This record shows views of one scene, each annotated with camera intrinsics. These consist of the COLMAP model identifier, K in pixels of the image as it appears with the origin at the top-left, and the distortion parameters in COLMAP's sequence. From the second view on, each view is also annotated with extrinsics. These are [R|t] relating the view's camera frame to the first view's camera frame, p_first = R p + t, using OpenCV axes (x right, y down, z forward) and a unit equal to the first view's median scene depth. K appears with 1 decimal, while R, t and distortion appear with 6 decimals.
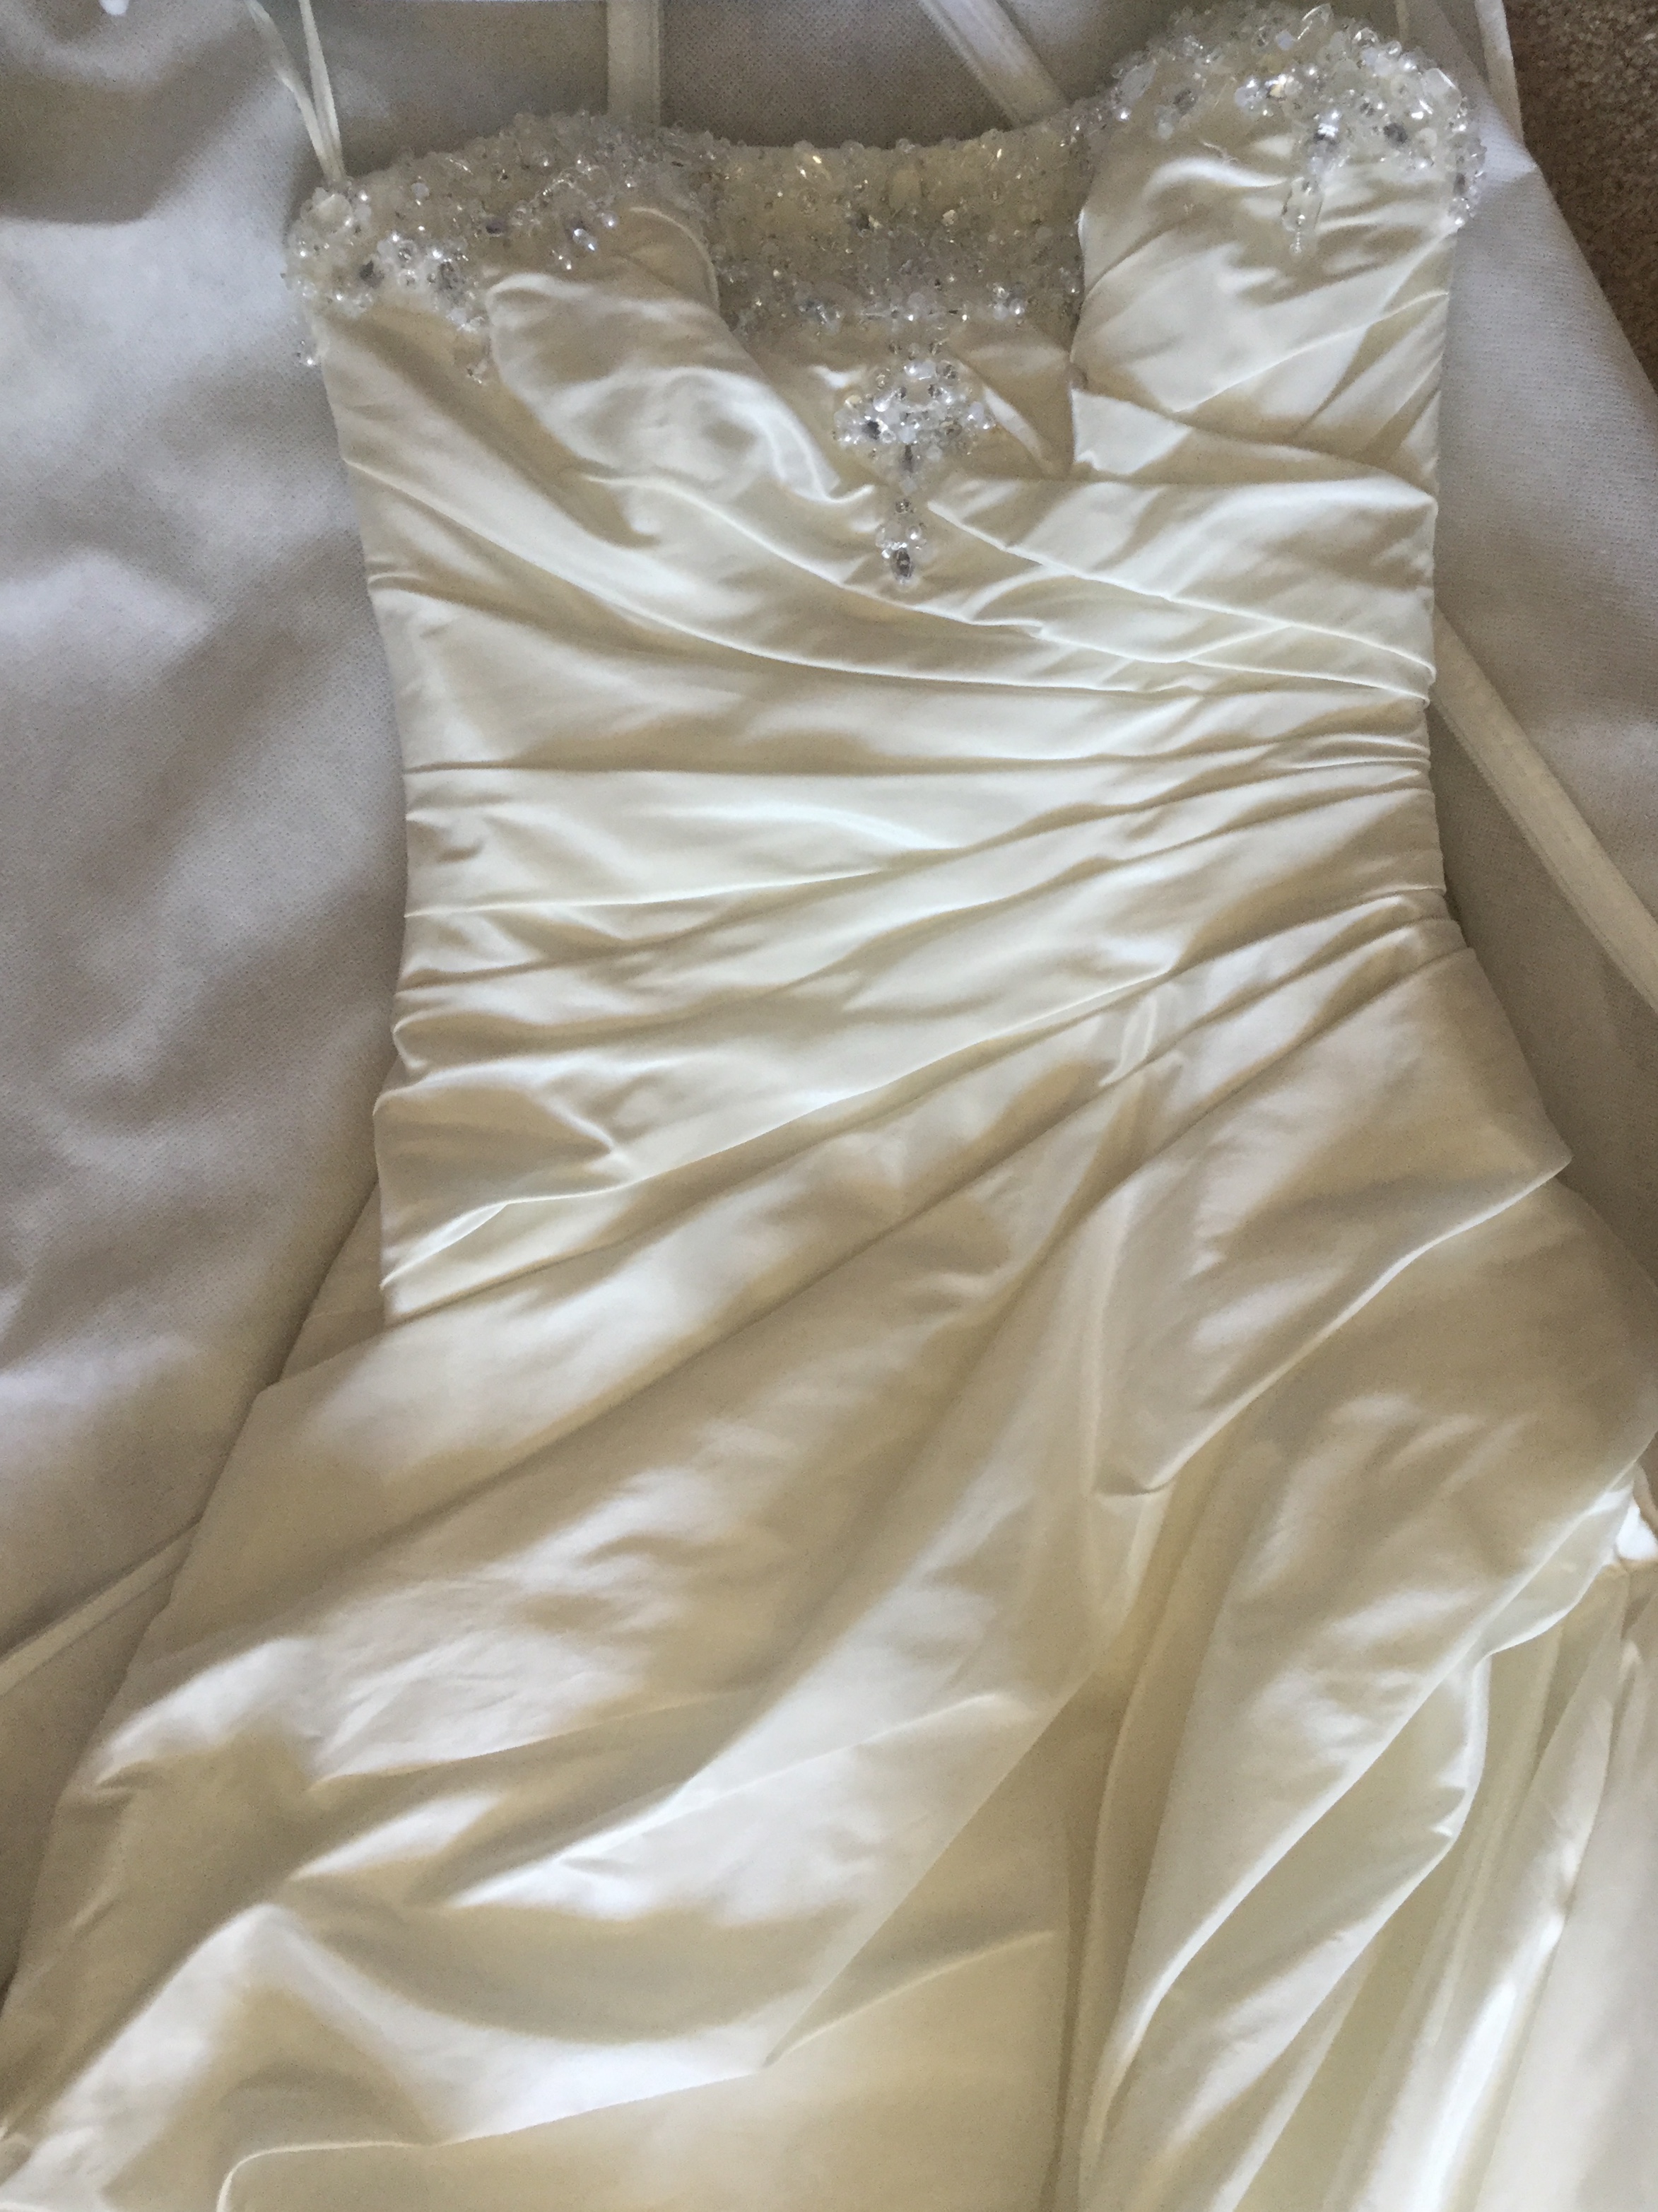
lens RADIAL K [[2037.9, 0, 829.0], [0, 2037.9, 1106.0], [0, 0, 1]] dist [0.076218, -0.187154]
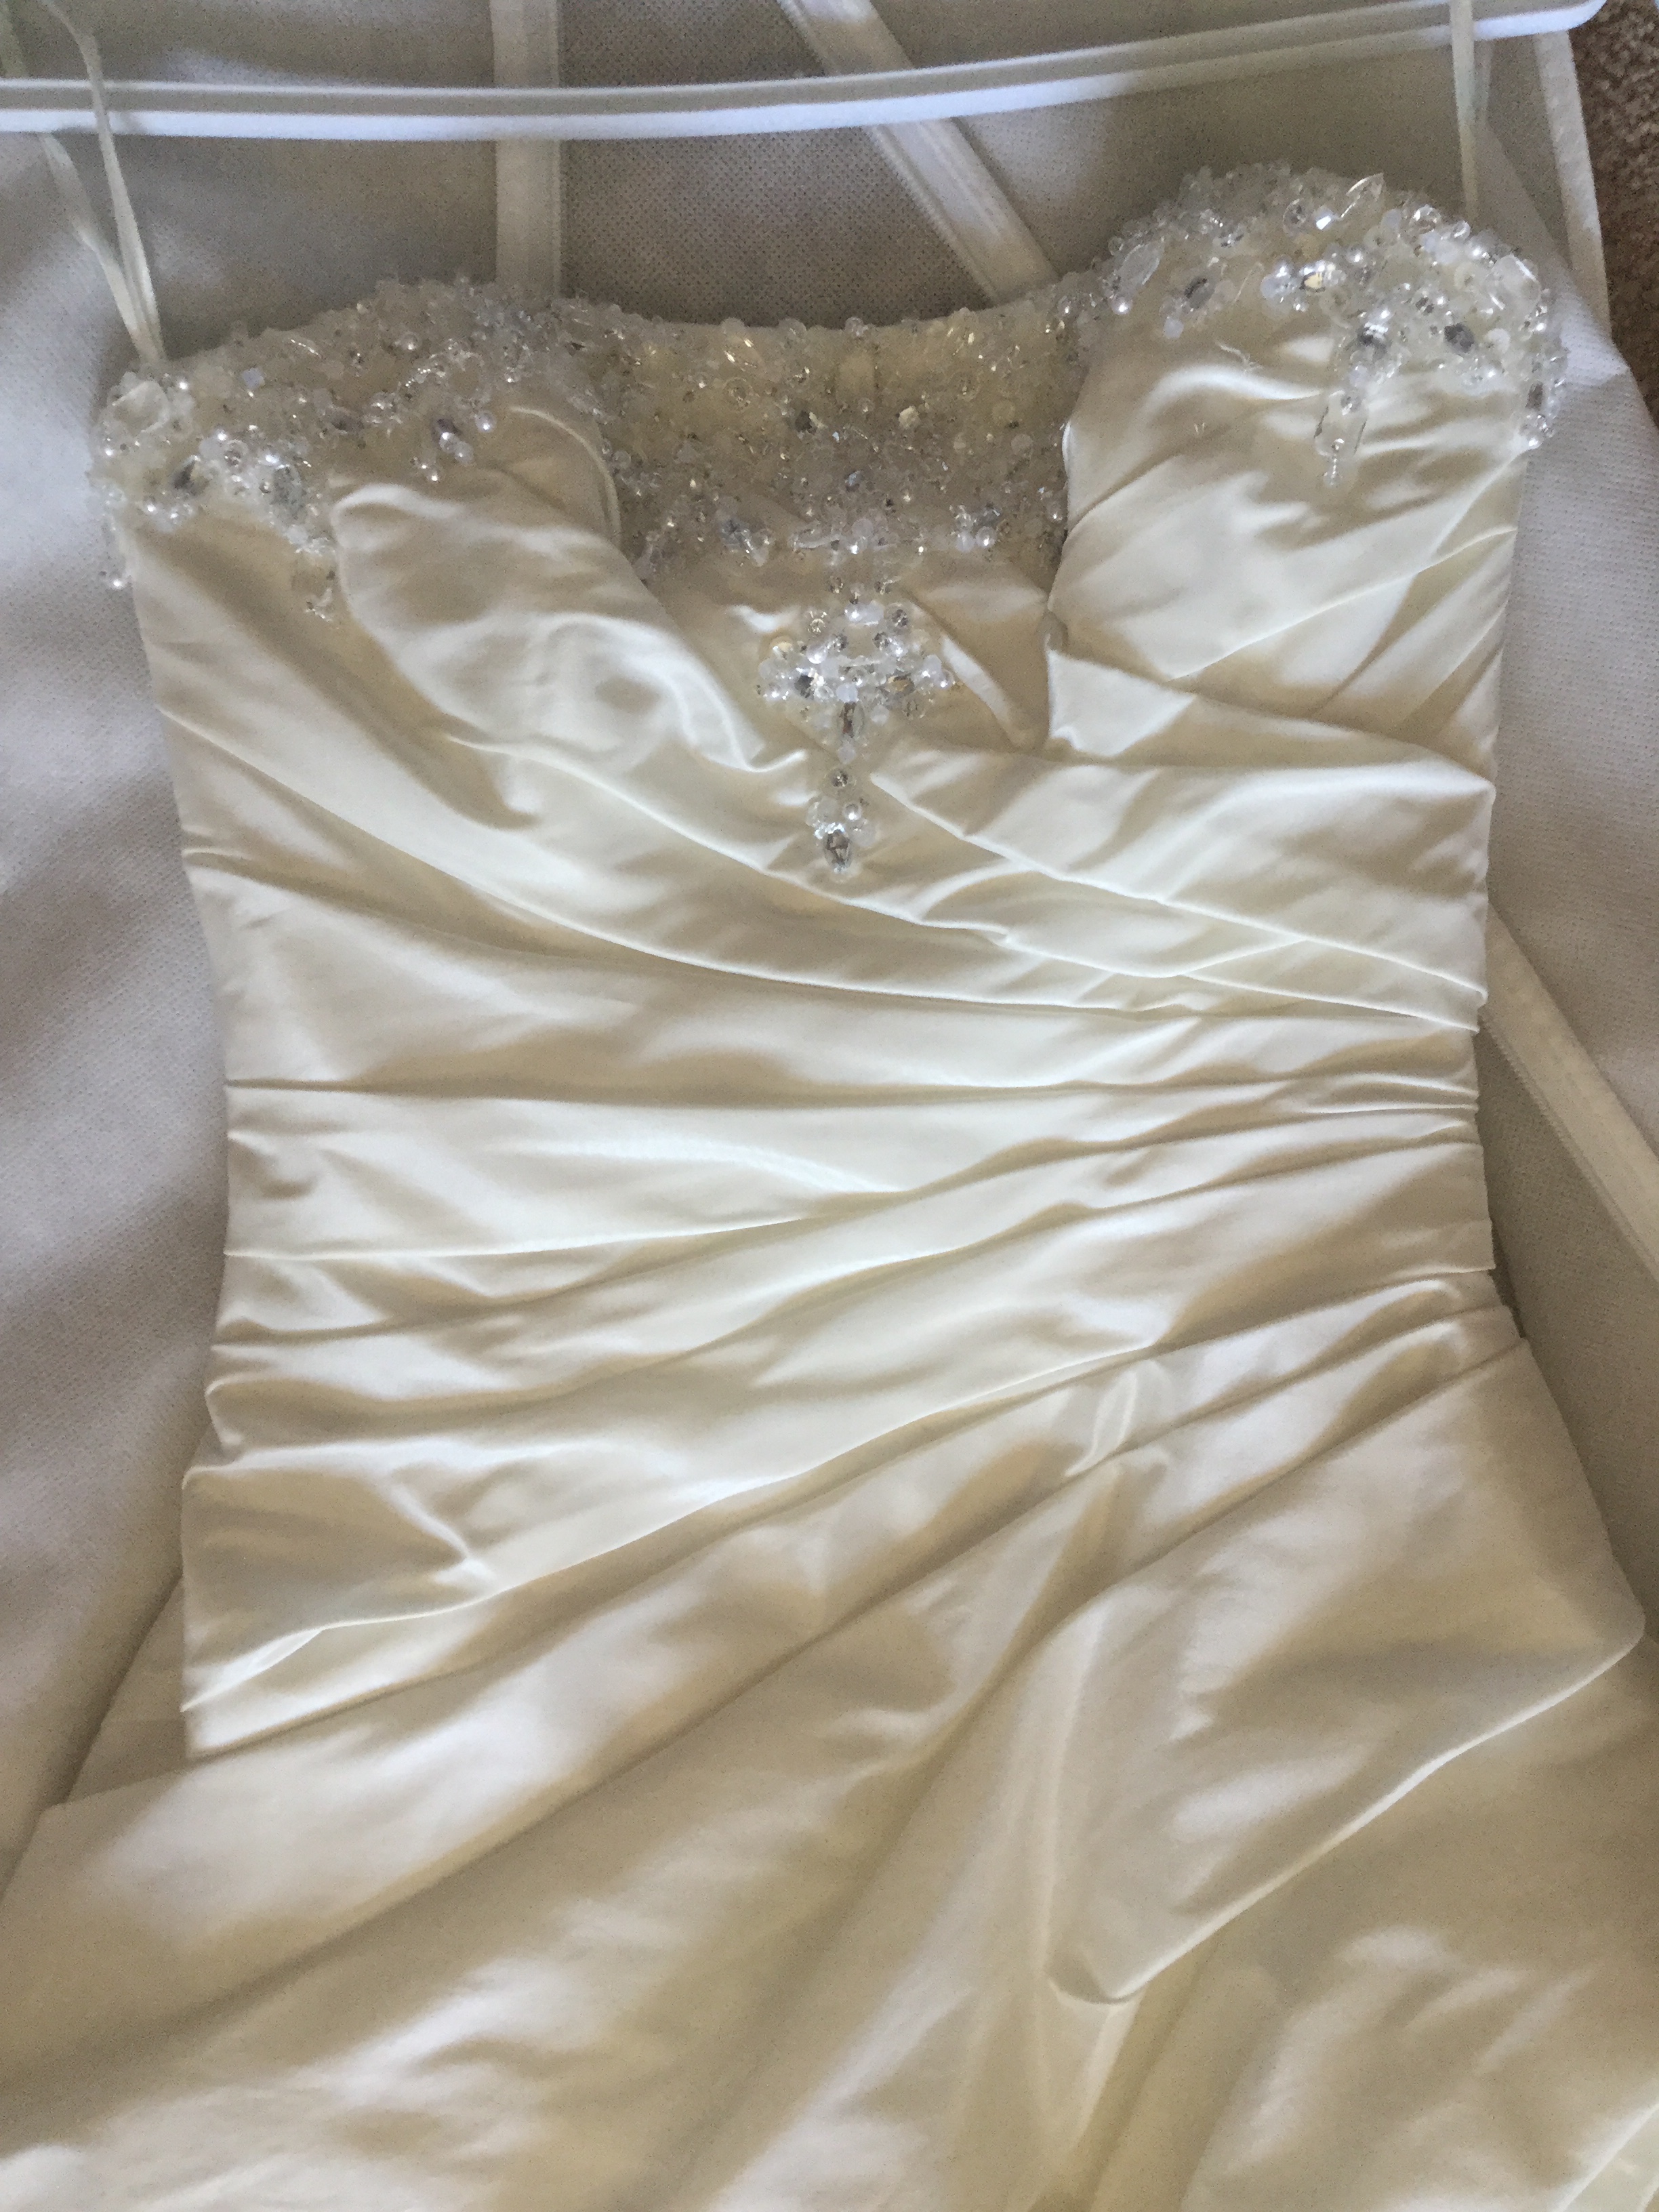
lens RADIAL K [[1974.0, 0, 829.5], [0, 1974.0, 1106.0], [0, 0, 1]] dist [0.104728, -0.240899]
pose [[0.999722, 0.023533, -0.001685, 0.036397], [-0.023519, 0.999692, 0.007898, -0.168668], [0.001870, -0.007856, 0.999967, 0.207503]]
